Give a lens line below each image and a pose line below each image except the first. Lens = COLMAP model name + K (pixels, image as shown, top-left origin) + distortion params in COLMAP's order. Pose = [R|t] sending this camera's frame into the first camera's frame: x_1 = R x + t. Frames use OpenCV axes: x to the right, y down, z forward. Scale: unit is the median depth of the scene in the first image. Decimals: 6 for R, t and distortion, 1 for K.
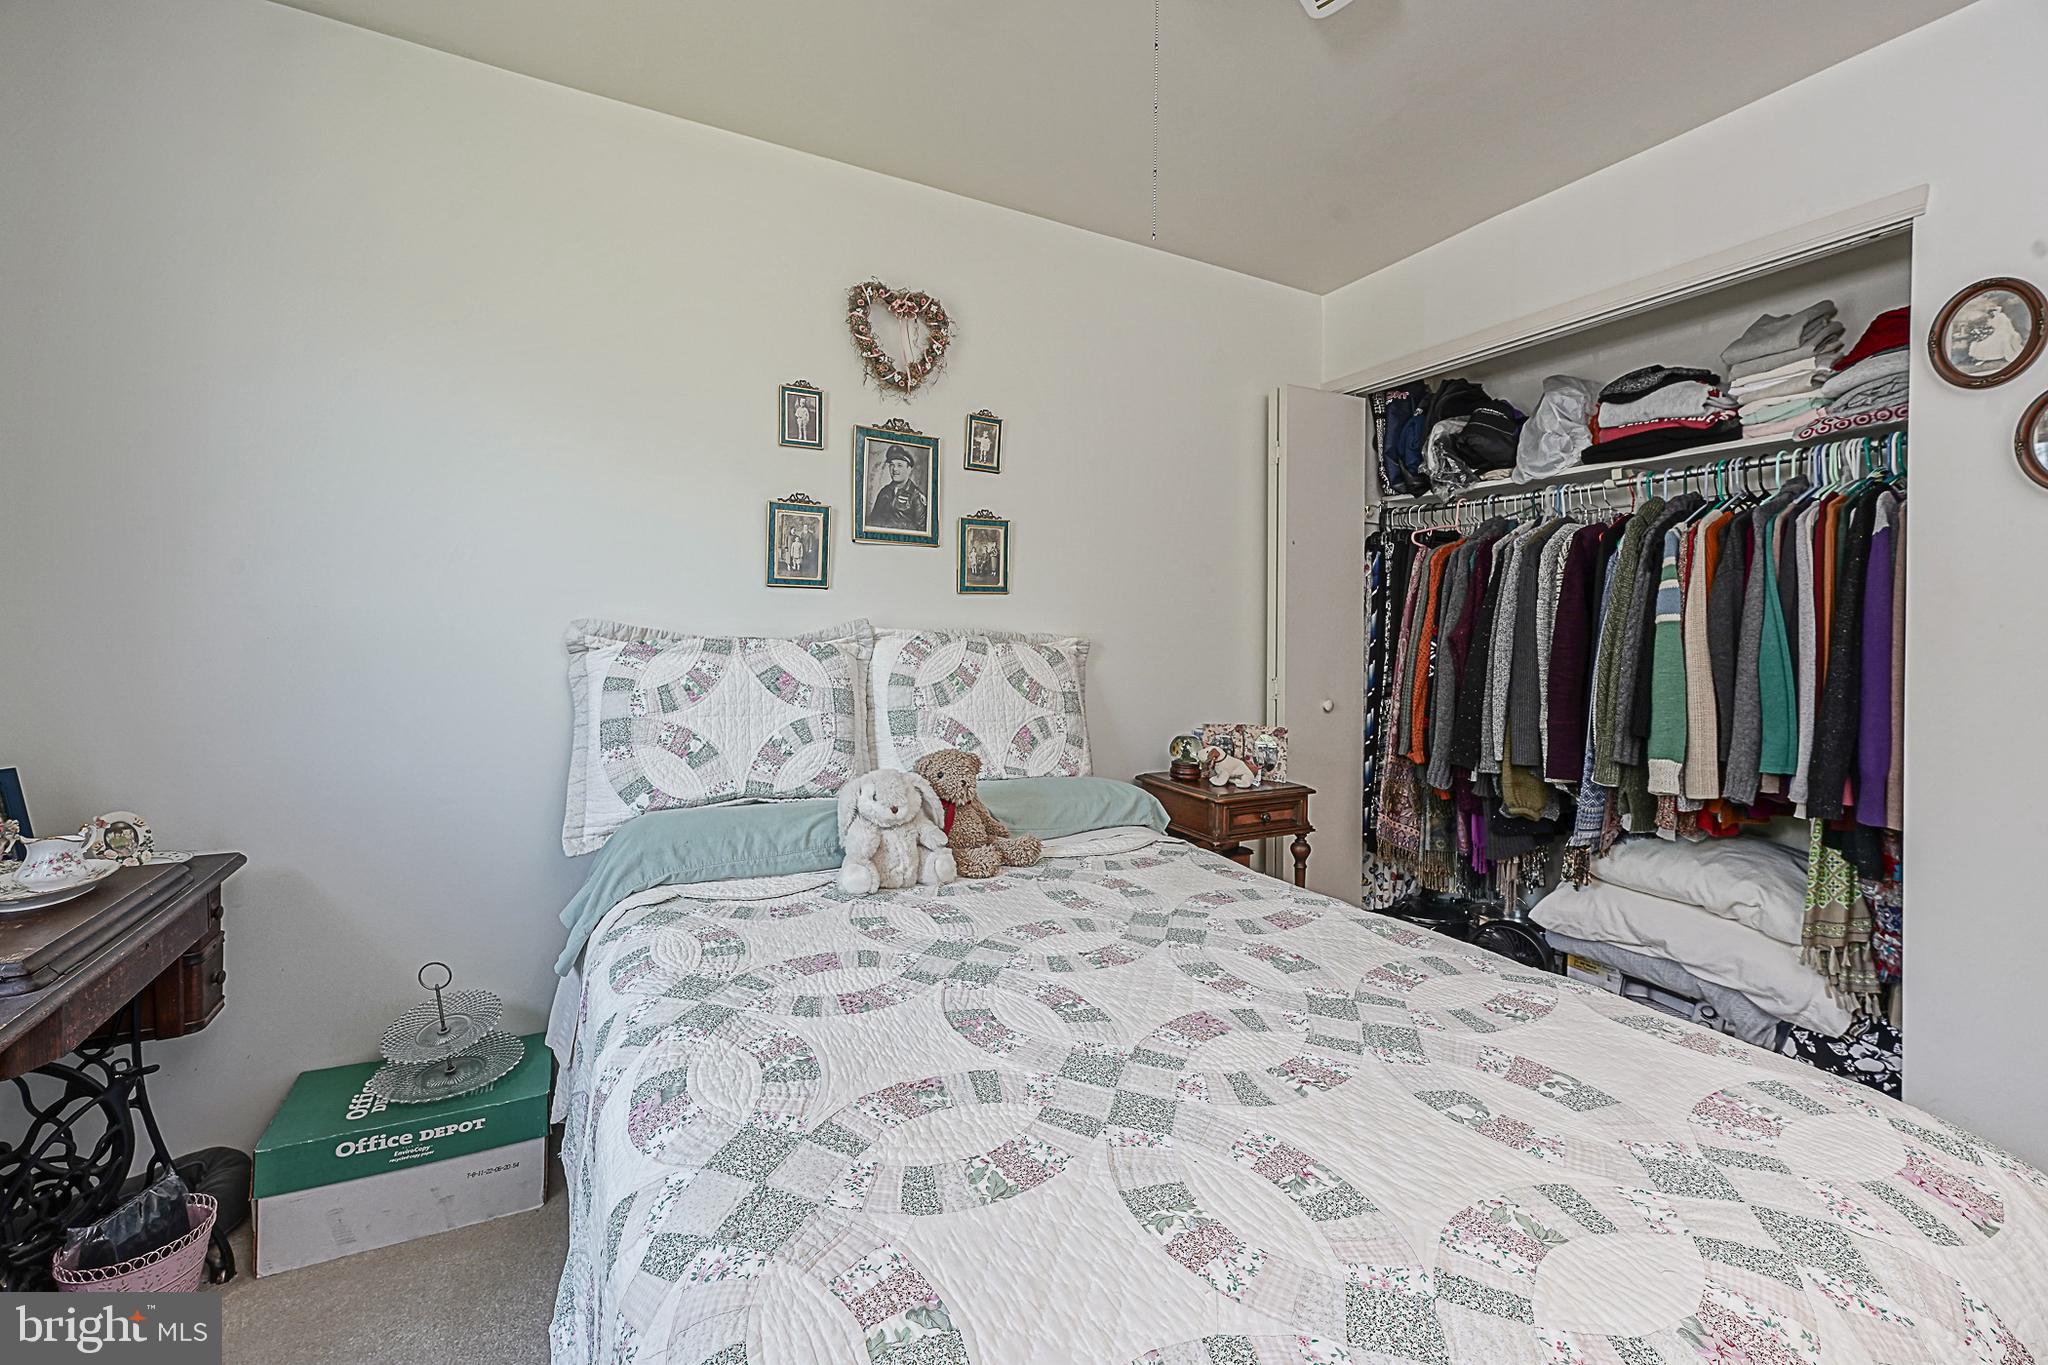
lens RADIAL K [[822.8, 0, 1030.1], [0, 822.8, 650.1], [0, 0, 1]] dist [-0.010754, 0.000163]
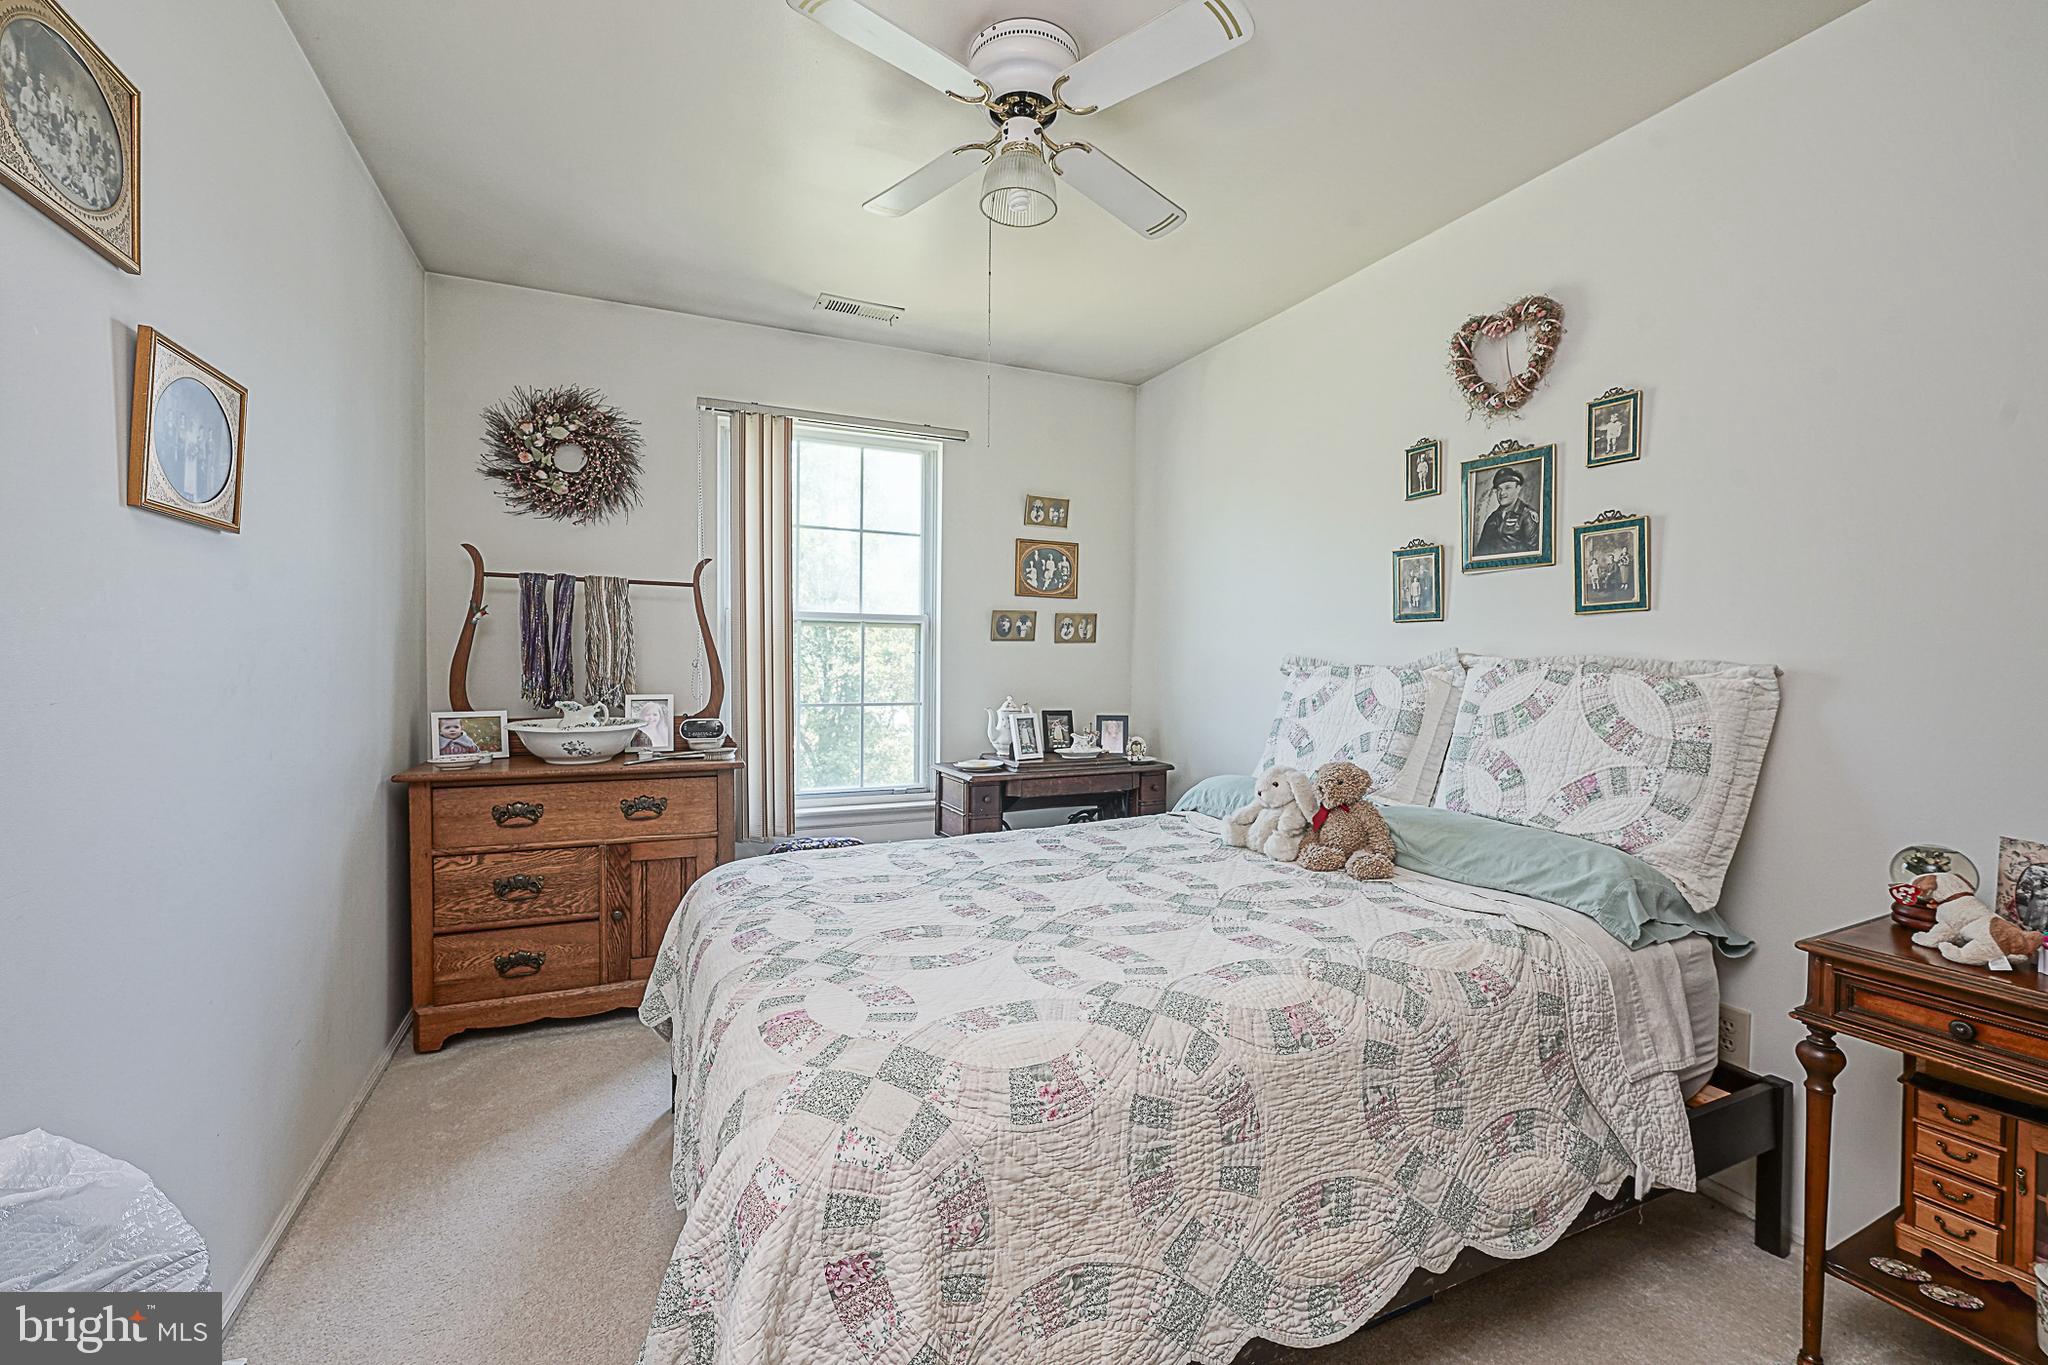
lens RADIAL K [[829.6, 0, 1024.0], [0, 829.6, 682.5], [0, 0, 1]] dist [0.003057, 0.000079]
pose [[-0.038613, 0.019549, -0.999063, 0.848582], [-0.020930, 0.999573, 0.020368, -0.003398], [0.999035, 0.021697, -0.038187, 0.475108]]
